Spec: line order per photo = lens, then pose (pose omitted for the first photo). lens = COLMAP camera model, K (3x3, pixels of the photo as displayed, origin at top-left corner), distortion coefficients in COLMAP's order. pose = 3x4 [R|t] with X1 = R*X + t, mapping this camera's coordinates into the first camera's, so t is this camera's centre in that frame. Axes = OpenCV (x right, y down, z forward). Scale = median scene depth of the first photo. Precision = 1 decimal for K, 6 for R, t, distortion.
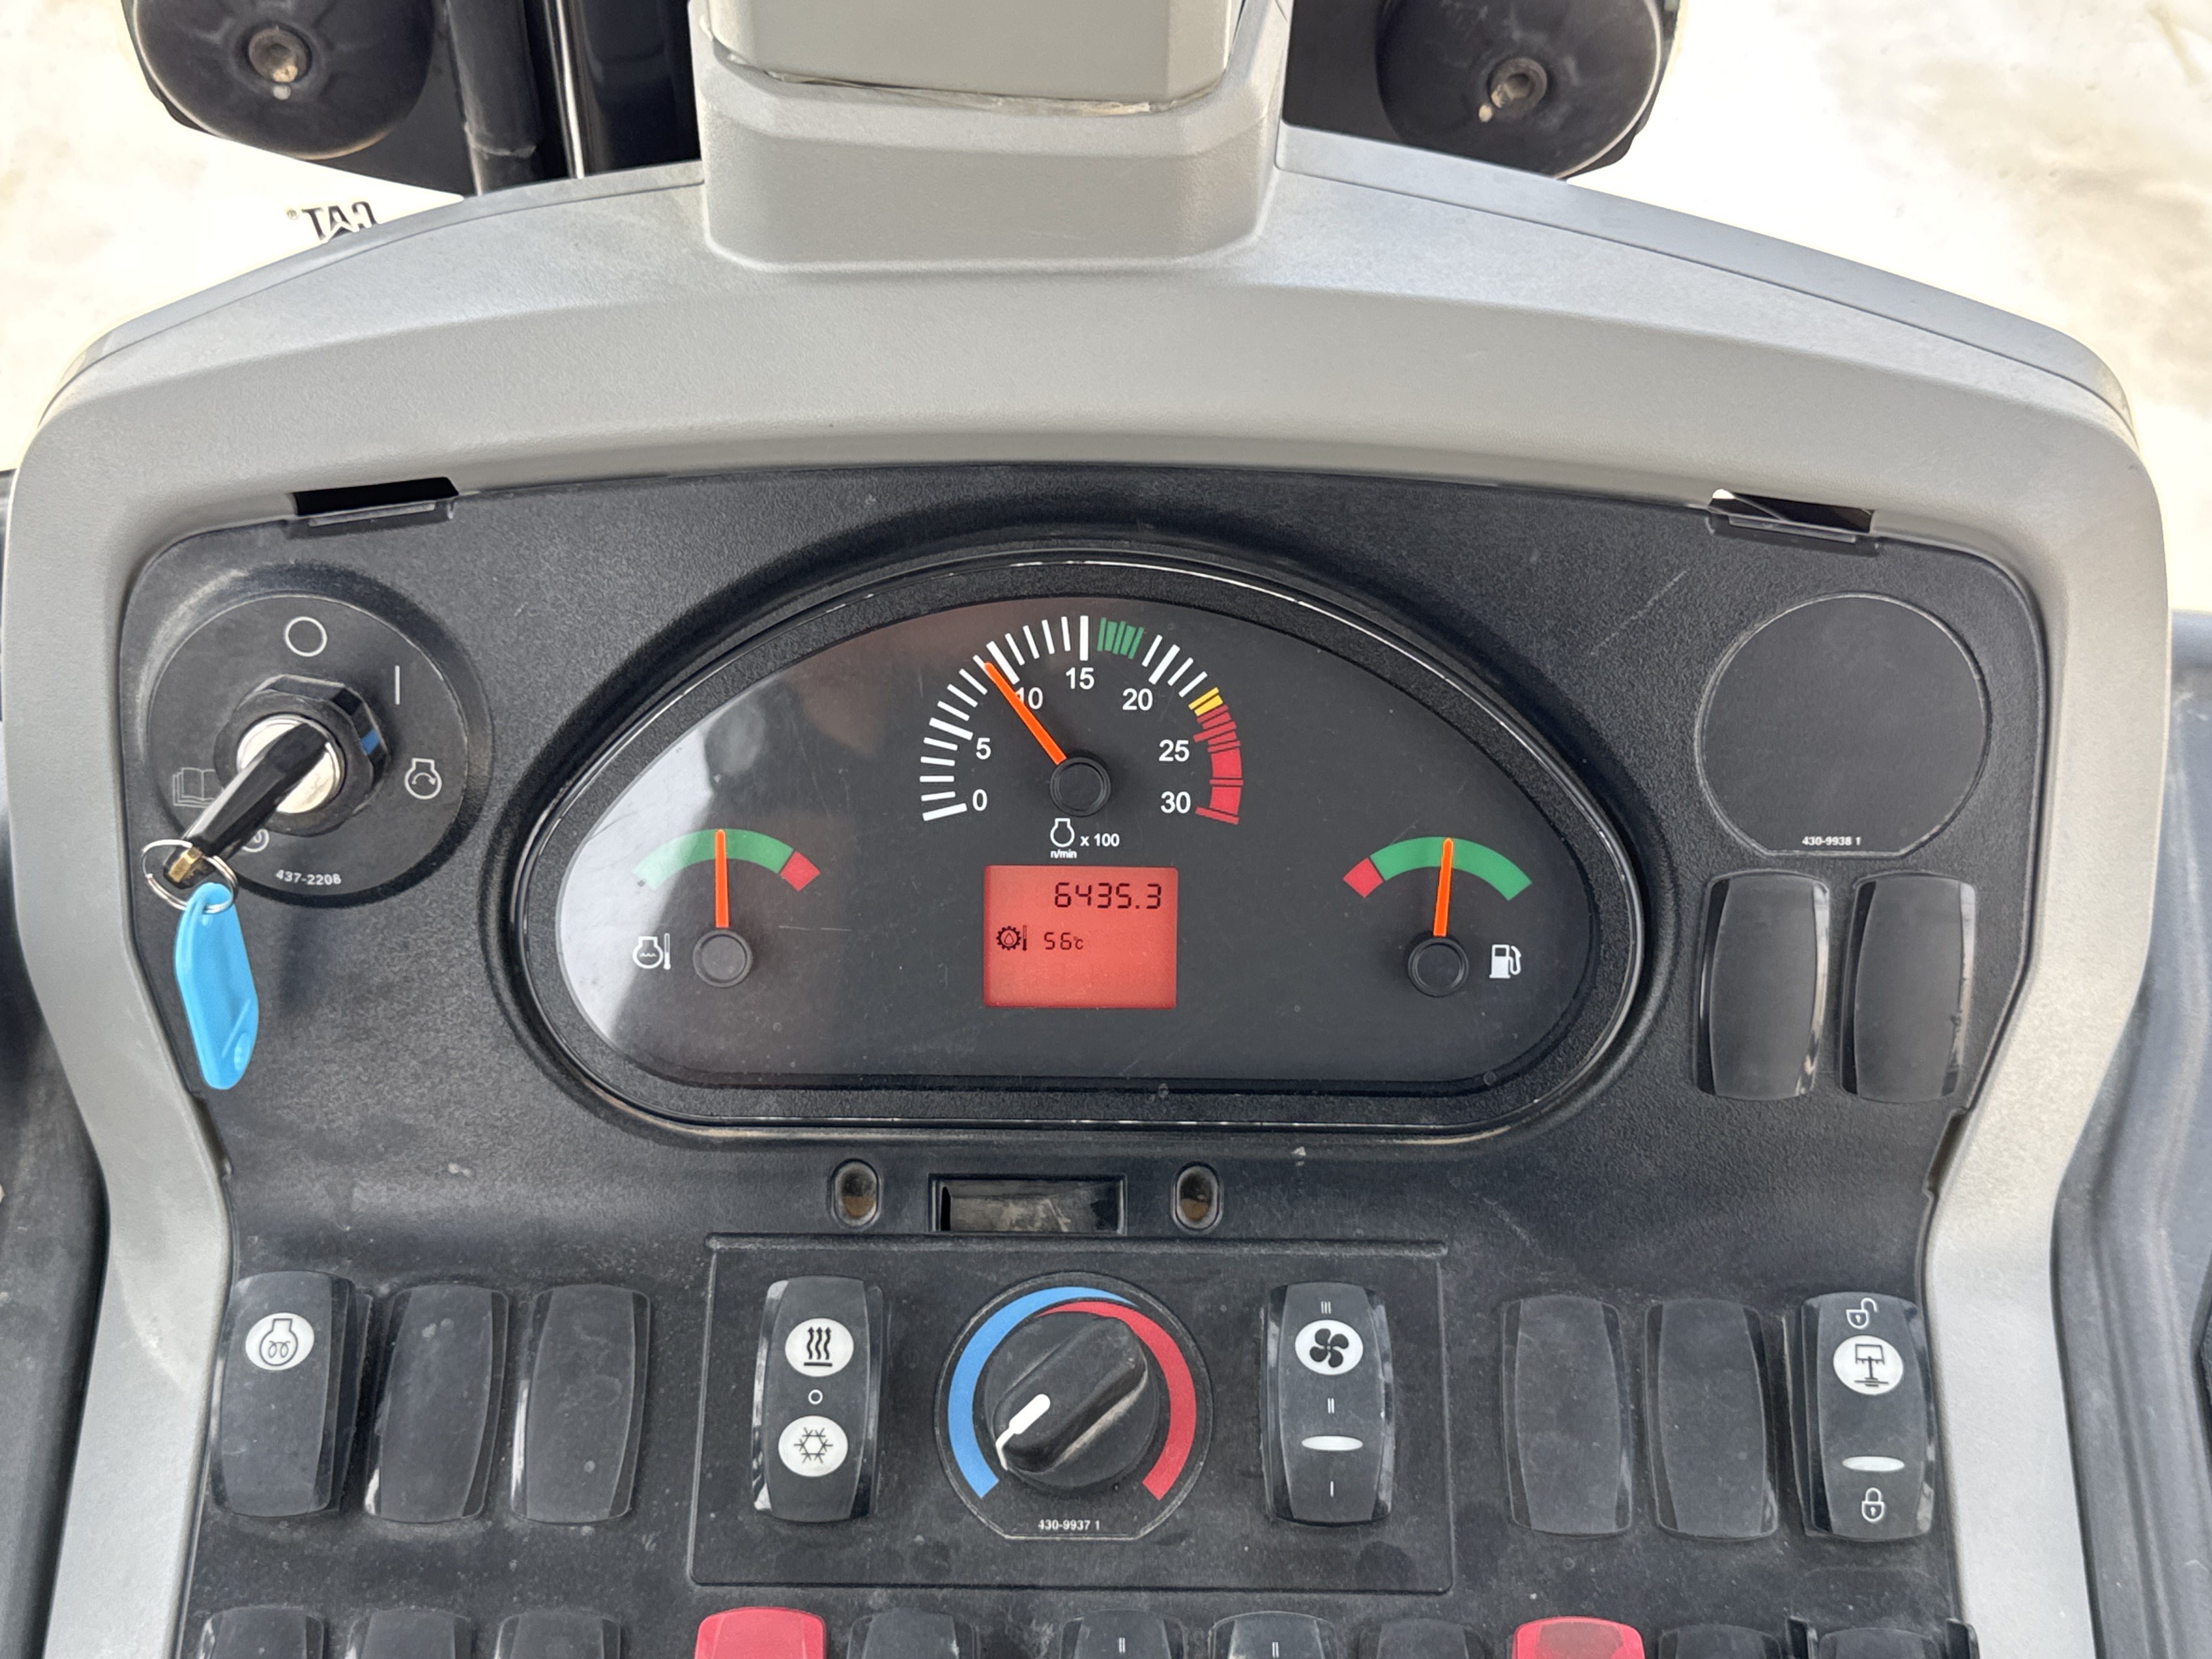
lens RADIAL K [[2664.4, 0, 1106.3], [0, 2664.4, 832.6], [0, 0, 1]] dist [0.102402, 0.000000]
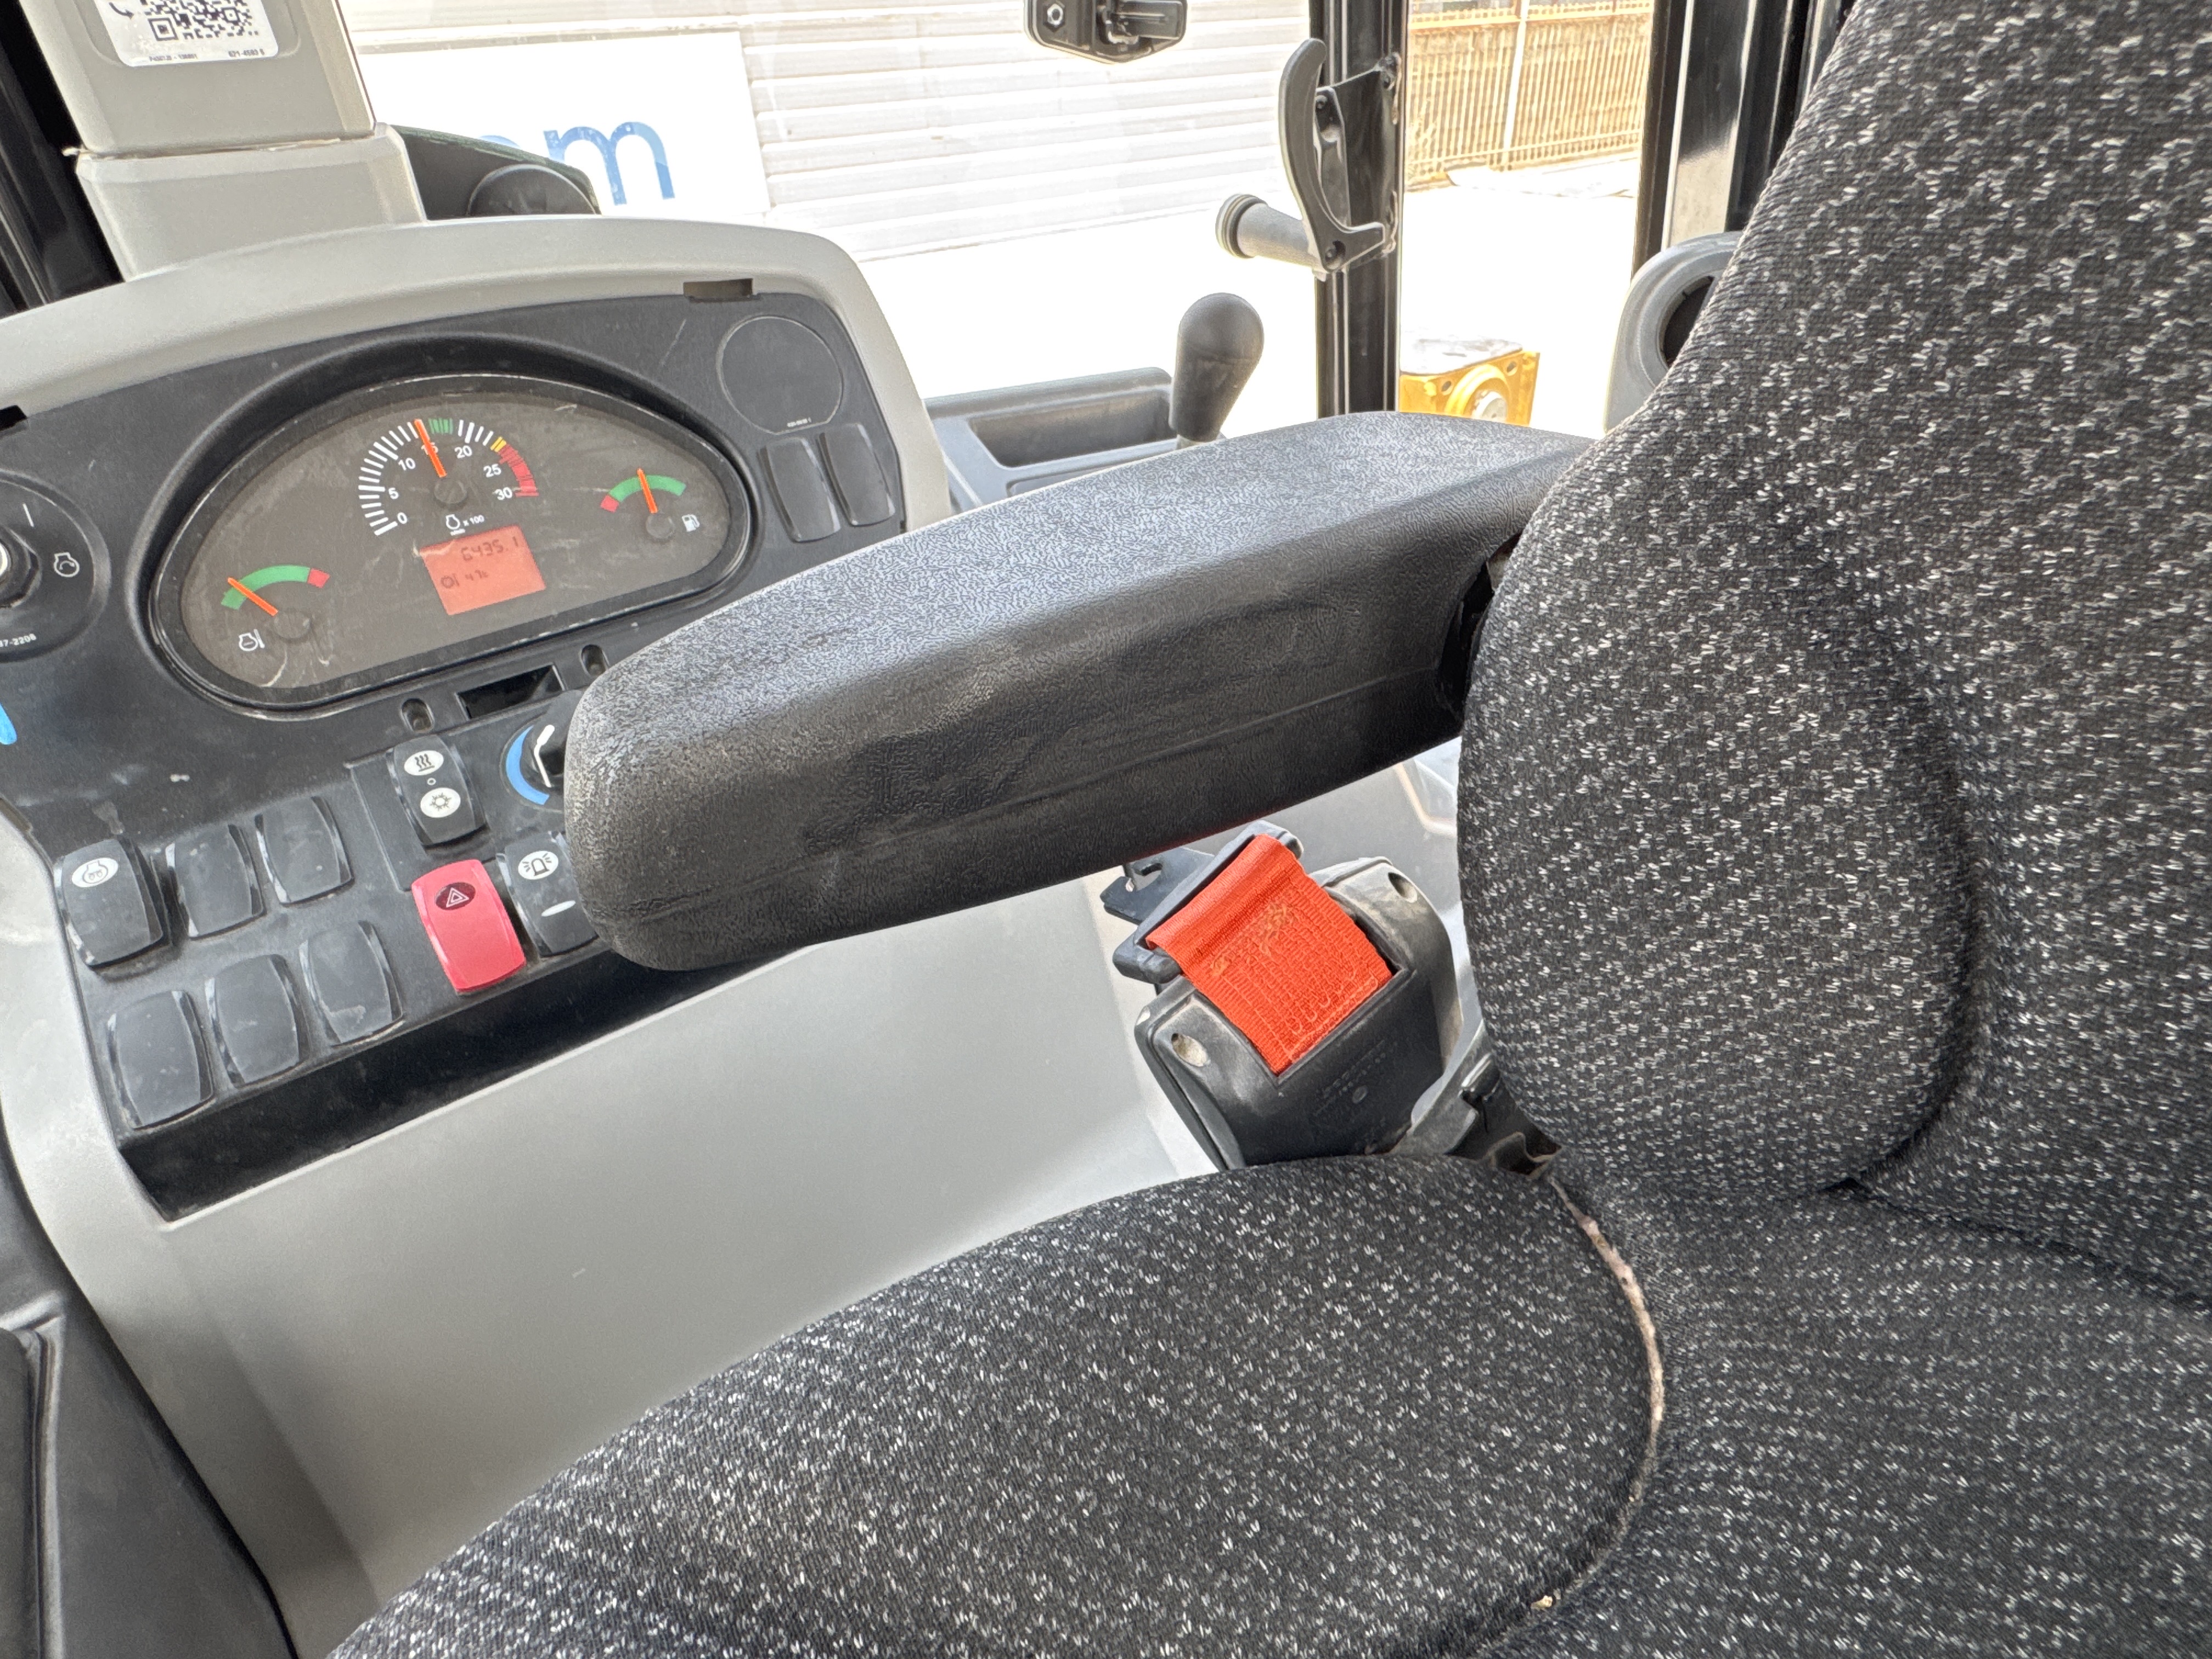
lens RADIAL K [[1211.0, 0, 1106.9], [0, 1211.0, 824.4], [0, 0, 1]] dist [-0.002399, -0.000891]
pose [[0.814961, -0.377311, 0.439858, -0.103666], [0.452781, 0.888298, -0.076921, 0.506937], [-0.361702, 0.261847, 0.894767, 0.056280]]
